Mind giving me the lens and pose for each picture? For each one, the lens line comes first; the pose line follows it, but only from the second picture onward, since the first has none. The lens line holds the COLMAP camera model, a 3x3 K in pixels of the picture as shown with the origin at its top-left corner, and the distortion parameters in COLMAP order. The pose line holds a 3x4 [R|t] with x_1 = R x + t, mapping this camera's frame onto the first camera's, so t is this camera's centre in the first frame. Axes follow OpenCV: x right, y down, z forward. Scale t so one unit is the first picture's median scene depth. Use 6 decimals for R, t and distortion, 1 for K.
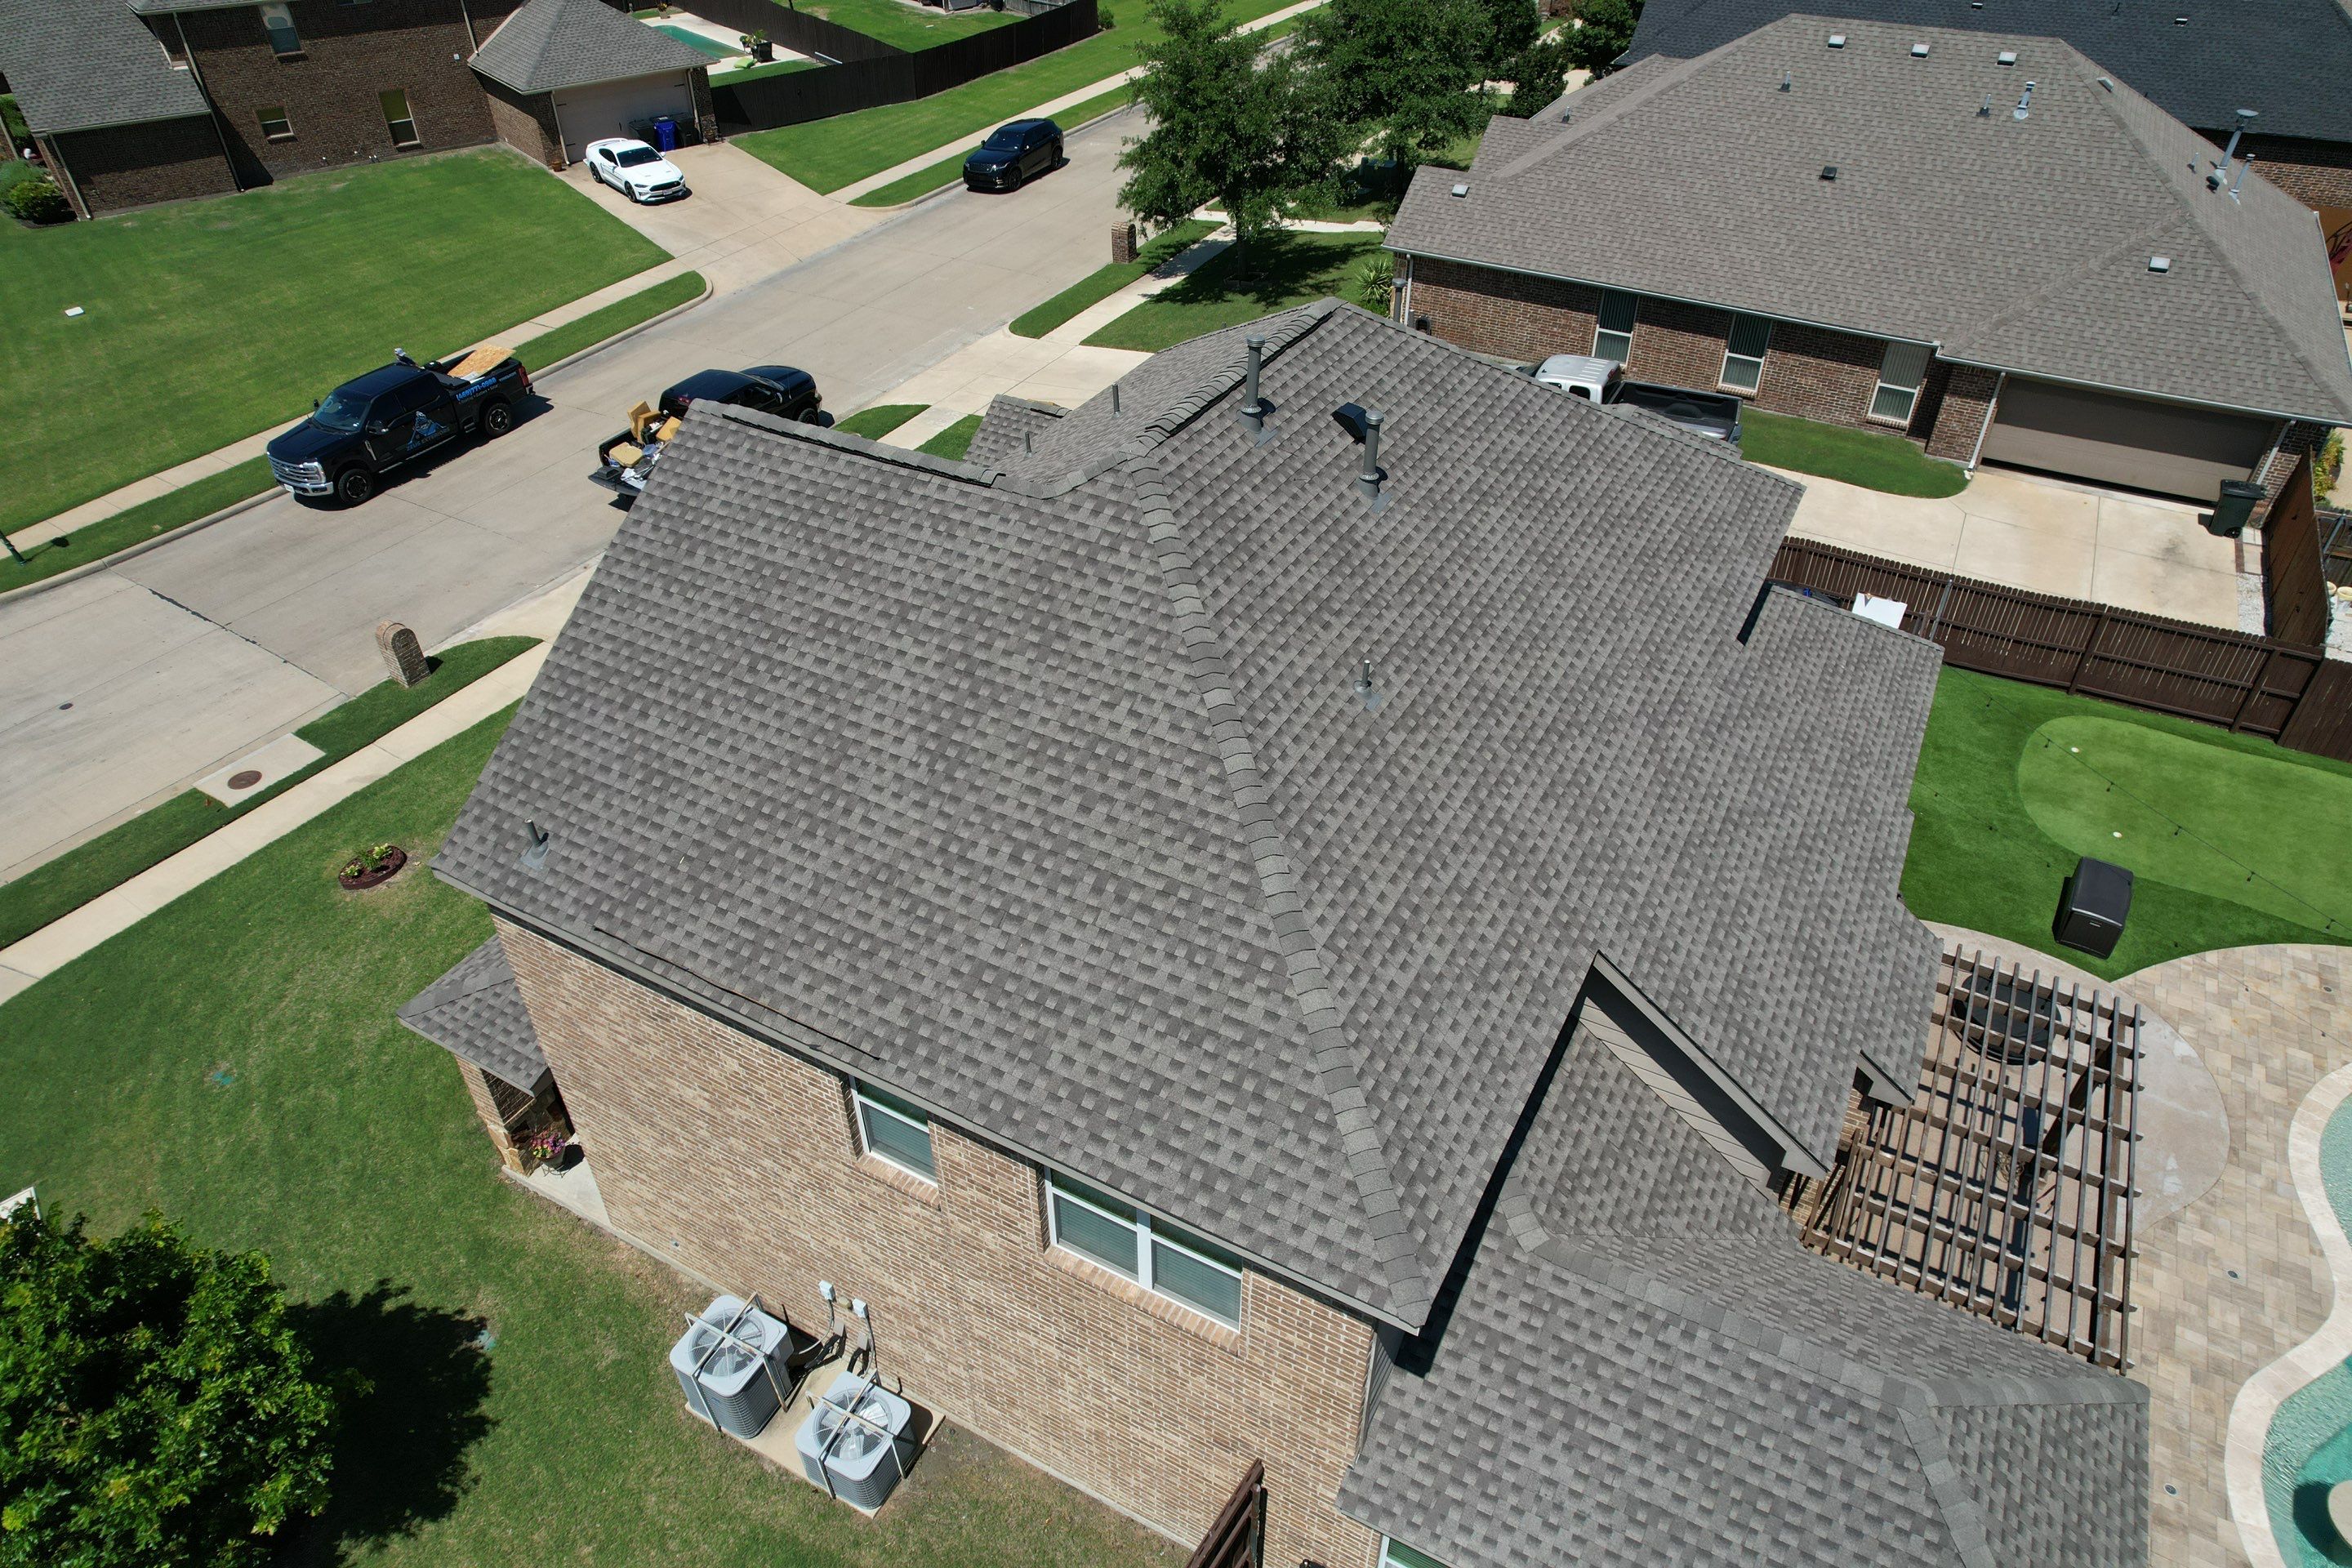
lens RADIAL K [[1501.3, 0, 1177.1], [0, 1501.3, 782.1], [0, 0, 1]] dist [-0.076640, 0.070298]
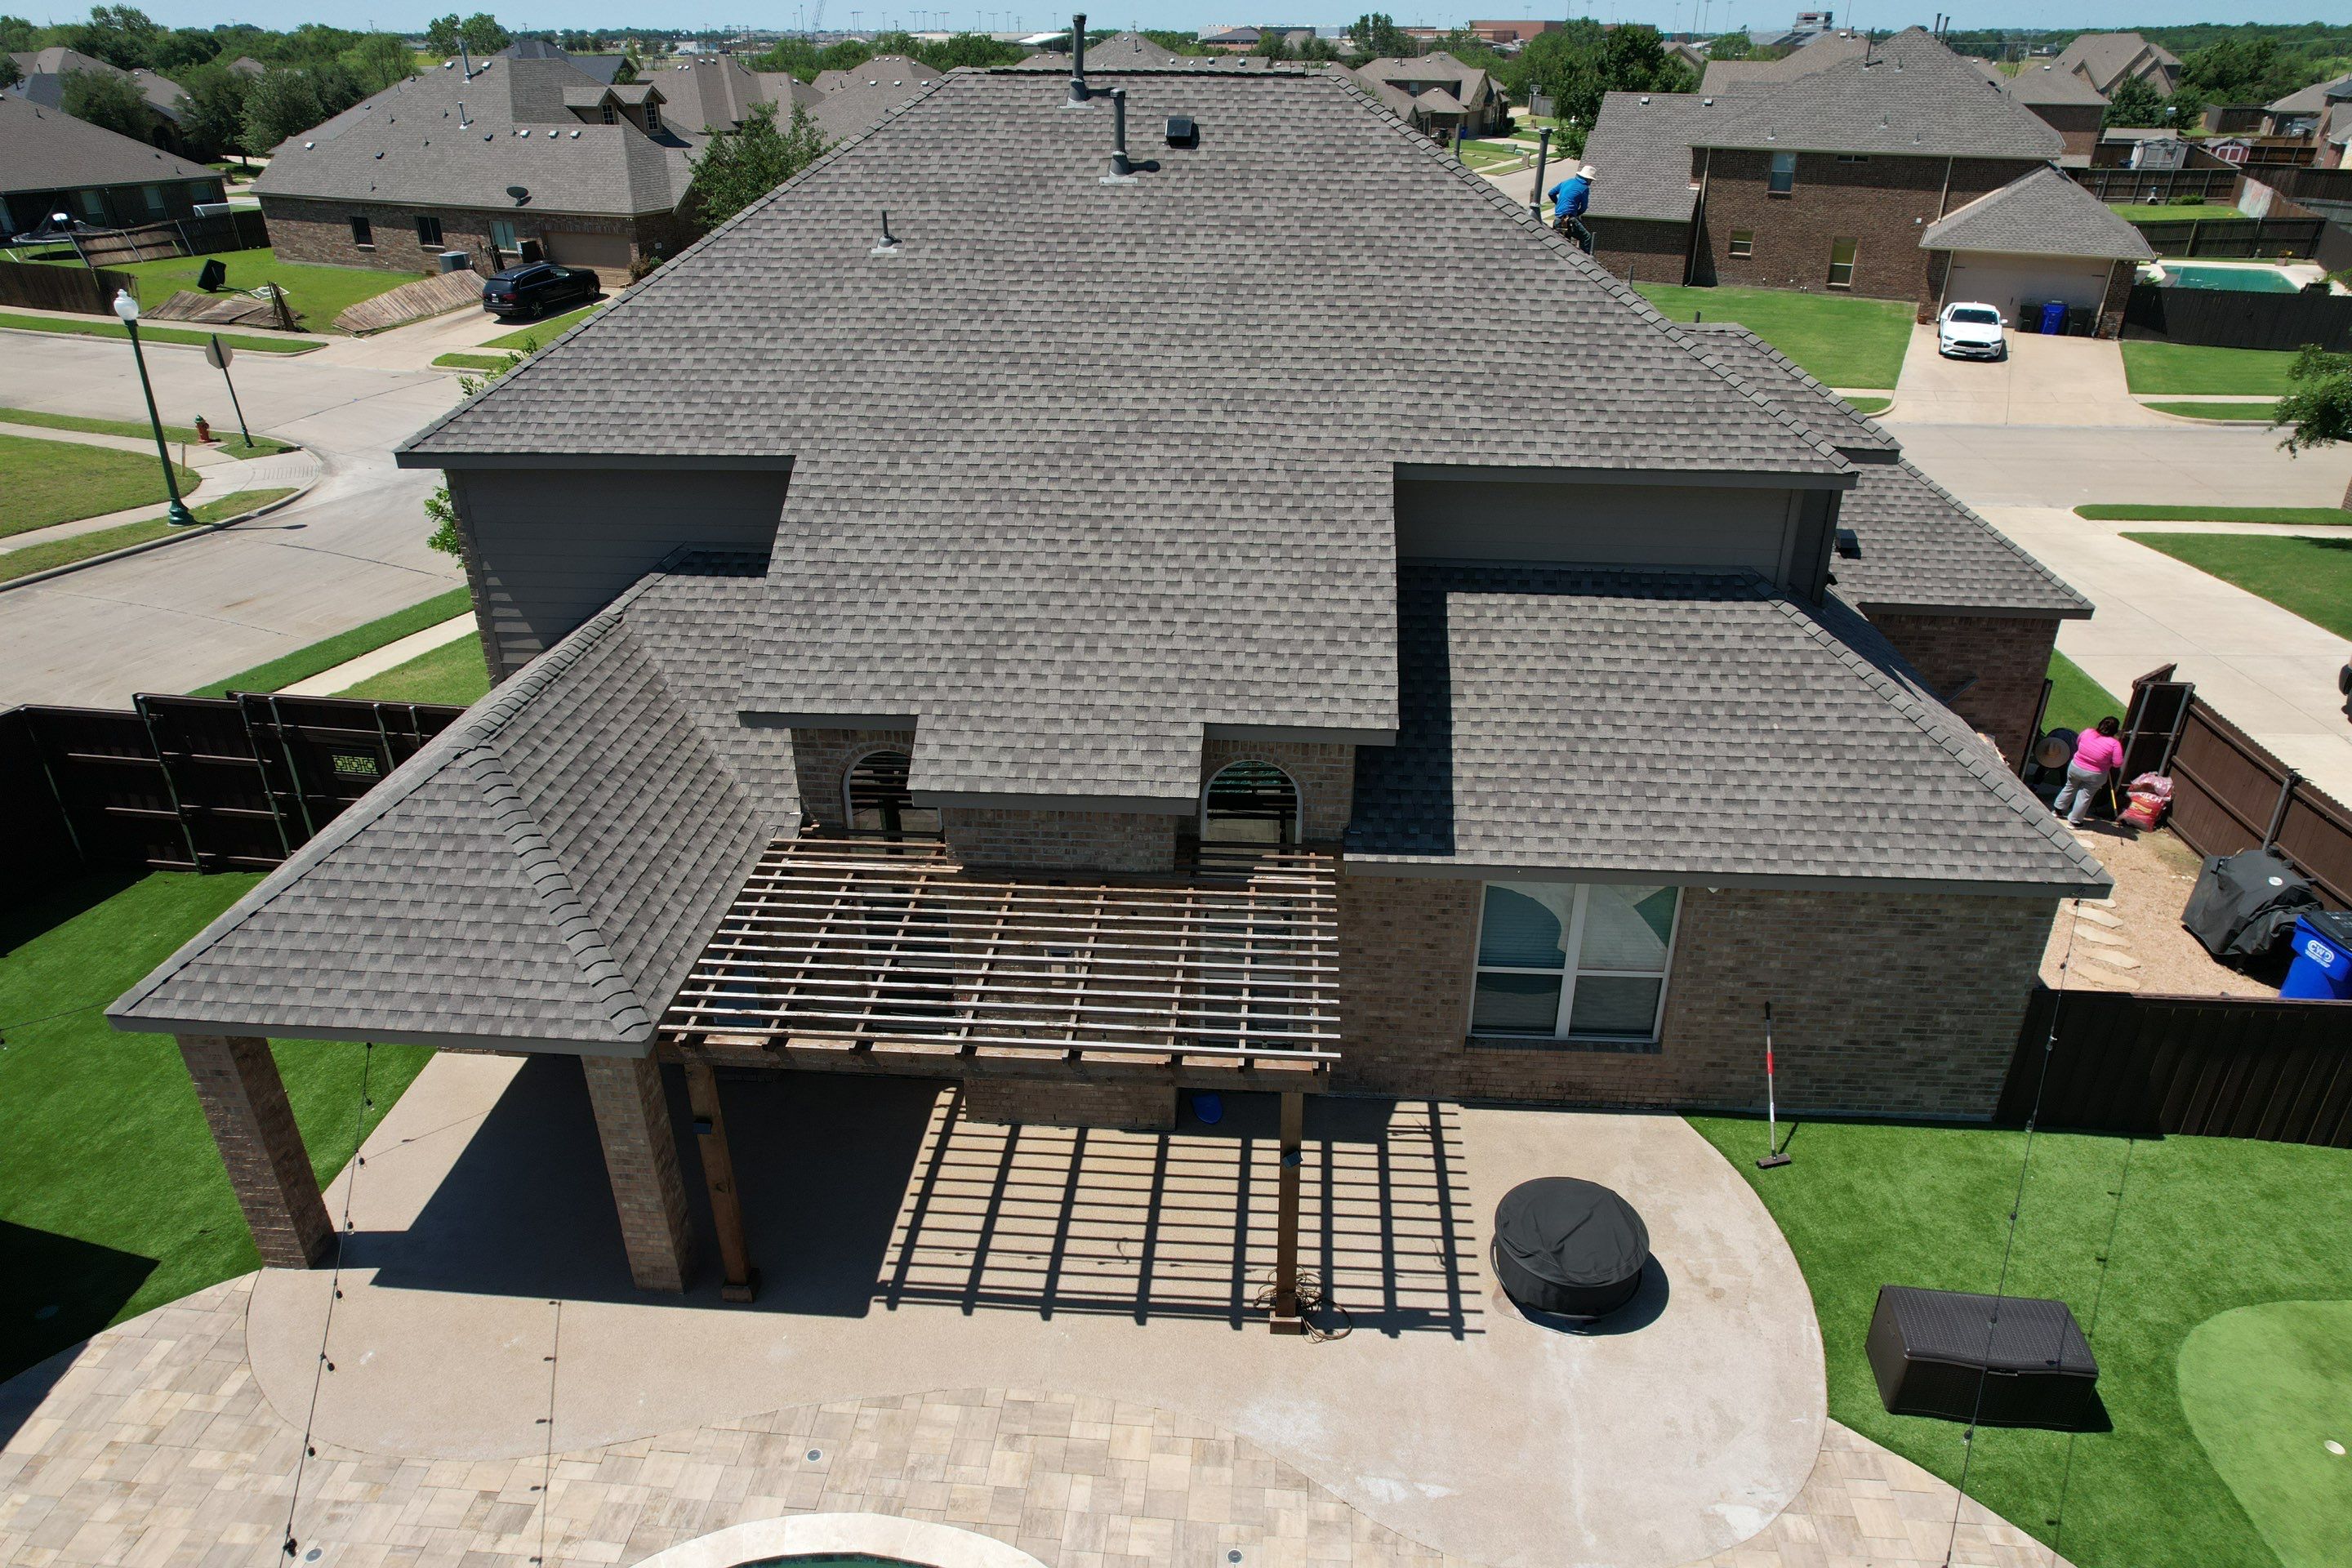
lens RADIAL K [[1501.3, 0, 1183.0], [0, 1501.3, 791.6], [0, 0, 1]] dist [-0.076640, 0.070298]
pose [[0.418072, 0.419009, -0.806007, 0.559444], [-0.556729, 0.819295, 0.137145, 0.002268], [0.717822, 0.391391, 0.575799, 0.266988]]
